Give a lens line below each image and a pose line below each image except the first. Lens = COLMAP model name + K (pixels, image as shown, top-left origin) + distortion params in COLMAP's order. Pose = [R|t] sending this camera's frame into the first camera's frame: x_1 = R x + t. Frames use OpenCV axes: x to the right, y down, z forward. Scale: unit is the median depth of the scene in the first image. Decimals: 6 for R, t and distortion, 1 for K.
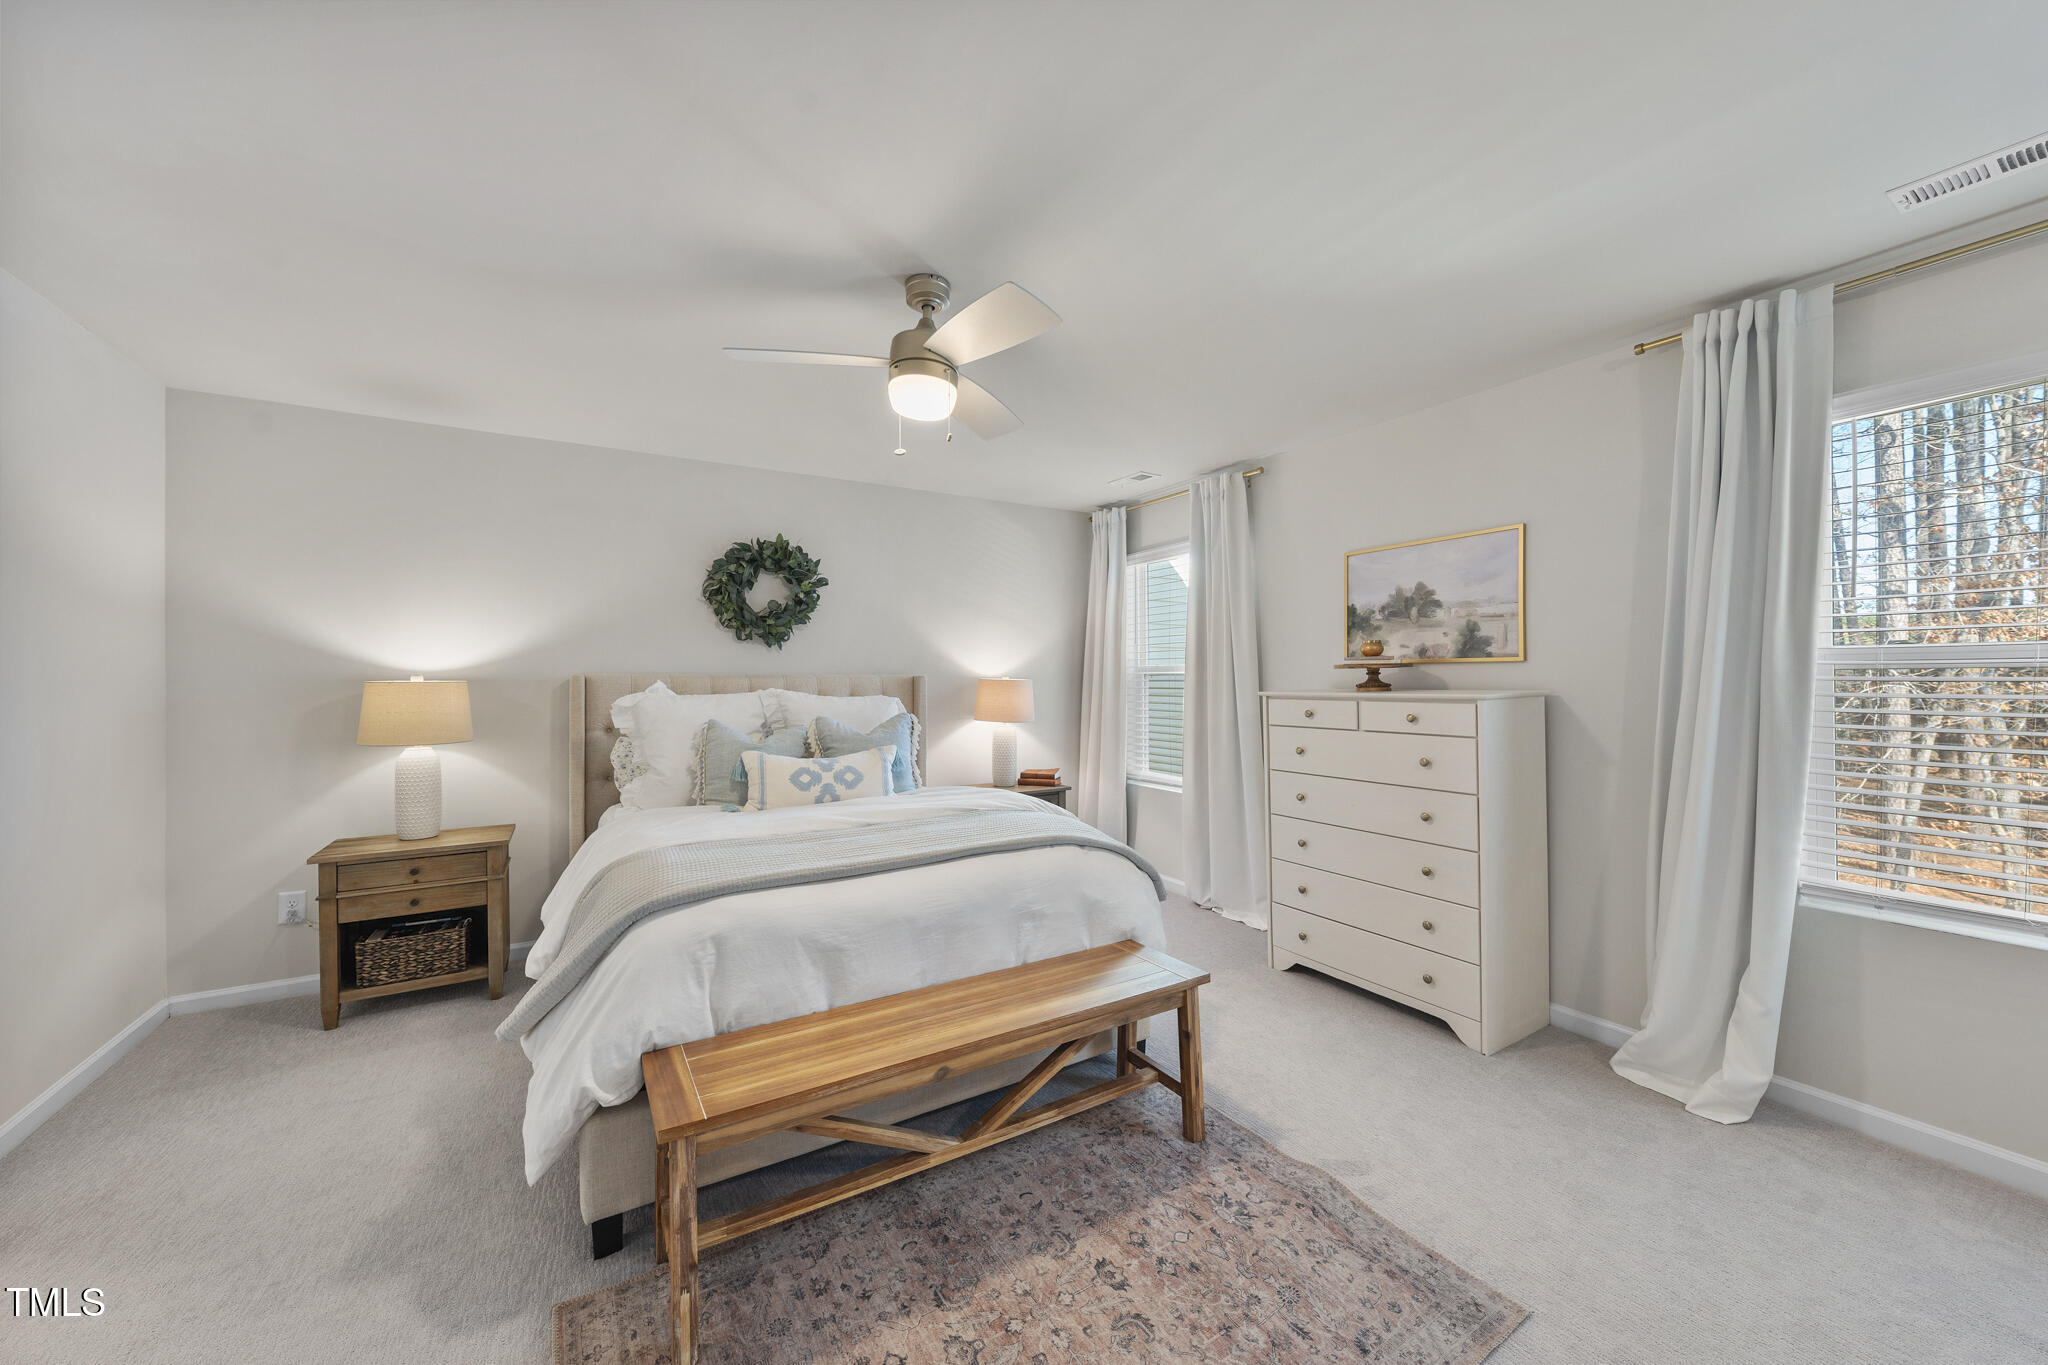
lens RADIAL K [[741.4, 0, 1024.0], [0, 741.4, 686.8], [0, 0, 1]] dist [0.000956, 0.000010]
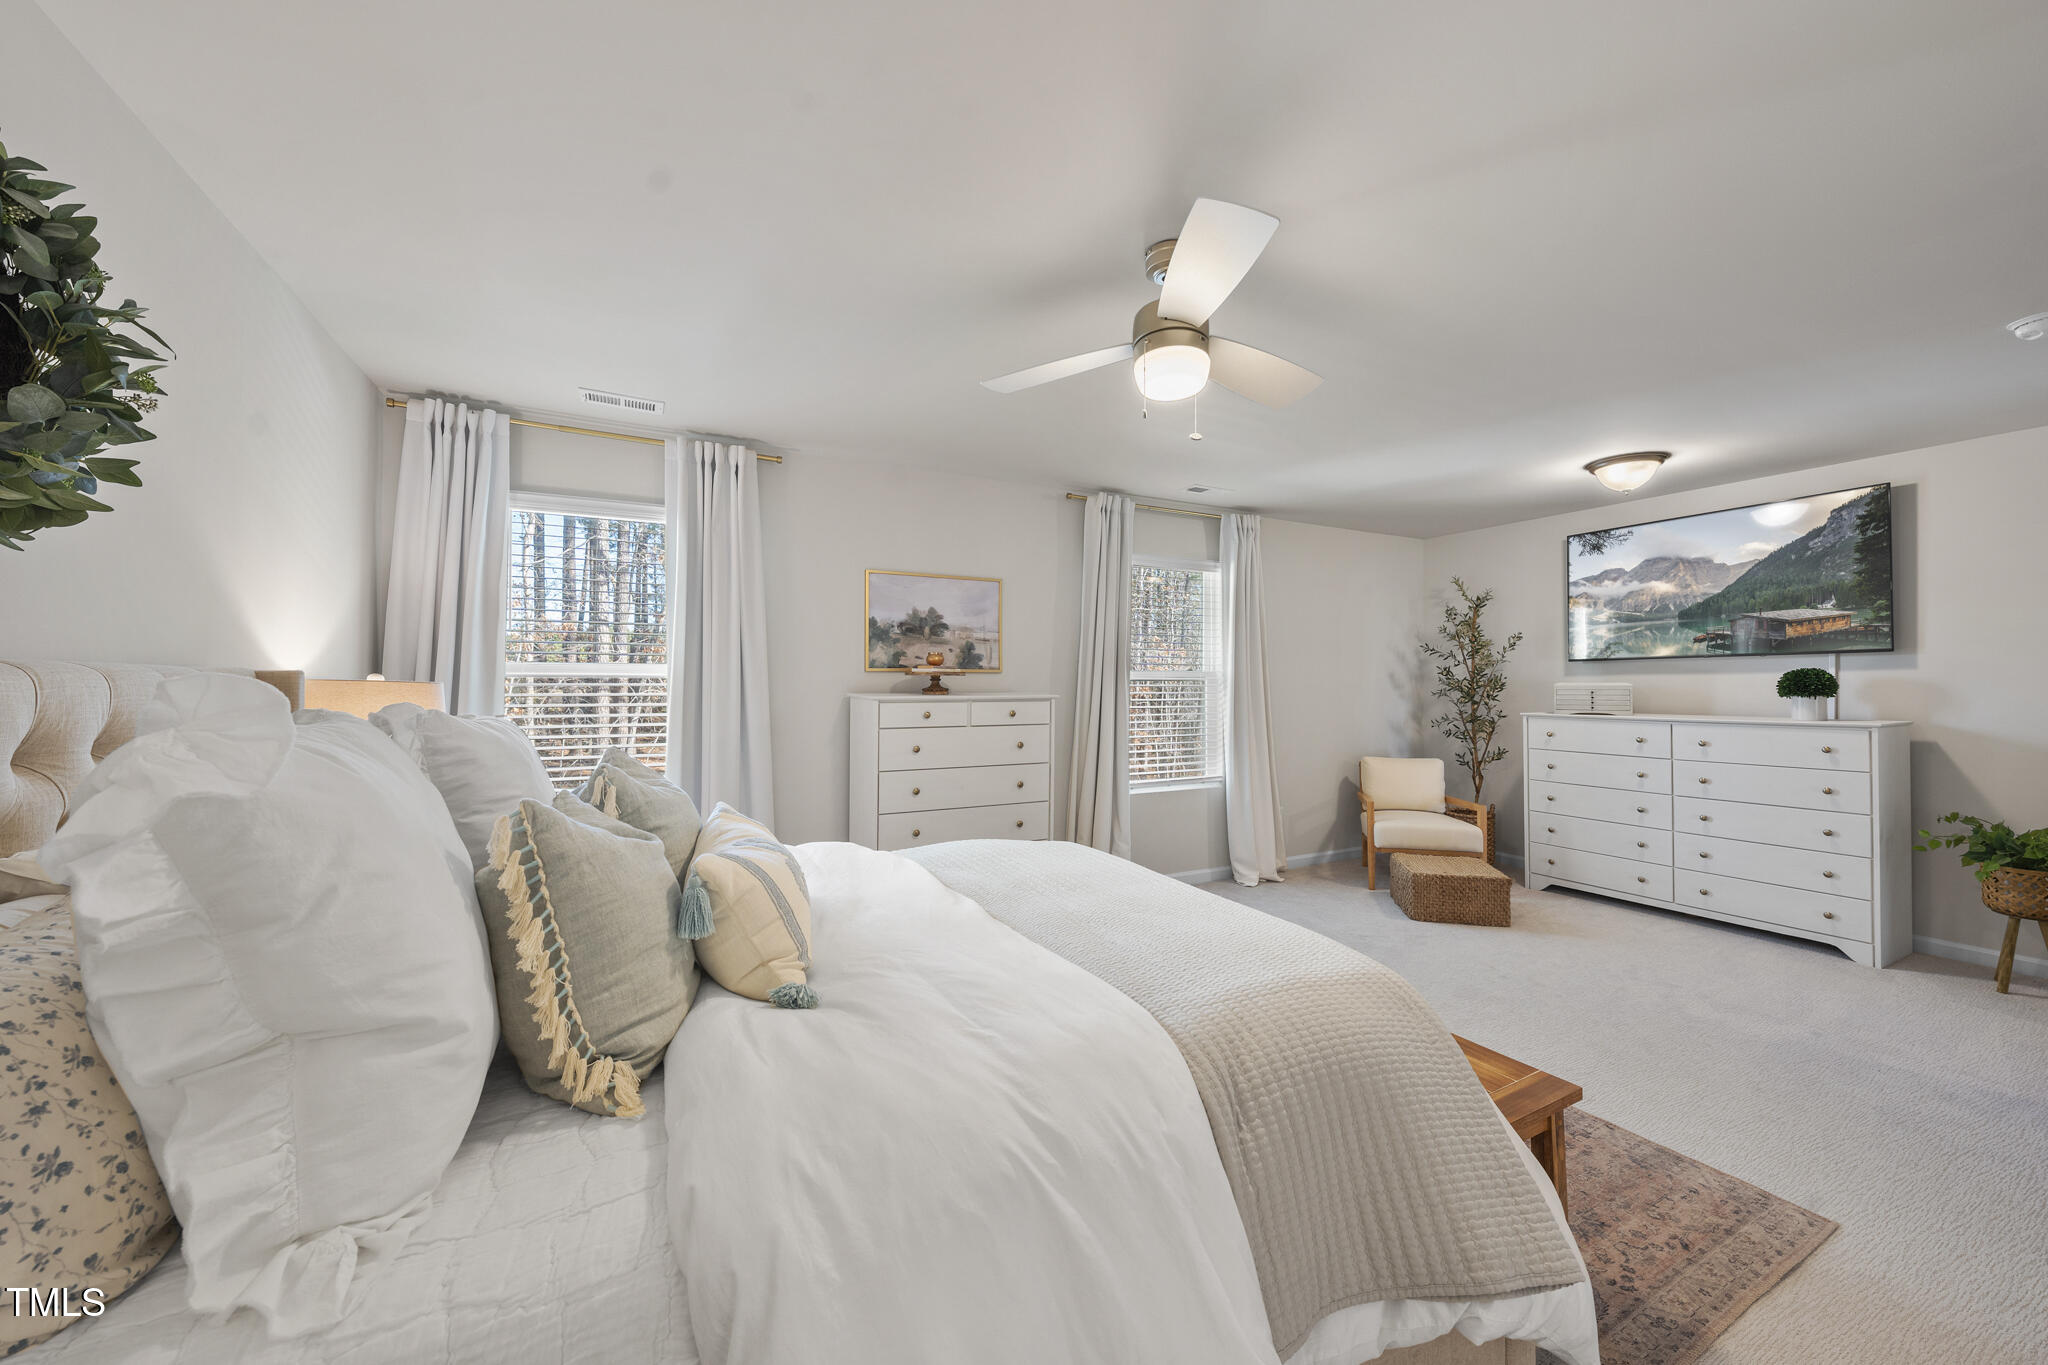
lens RADIAL K [[741.4, 0, 1029.4], [0, 741.4, 687.3], [0, 0, 1]] dist [0.000956, 0.000010]
pose [[0.063083, -0.001630, 0.998007, -0.717454], [0.008807, 0.999961, 0.001076, -0.005762], [-0.997969, 0.008721, 0.063095, 0.766326]]
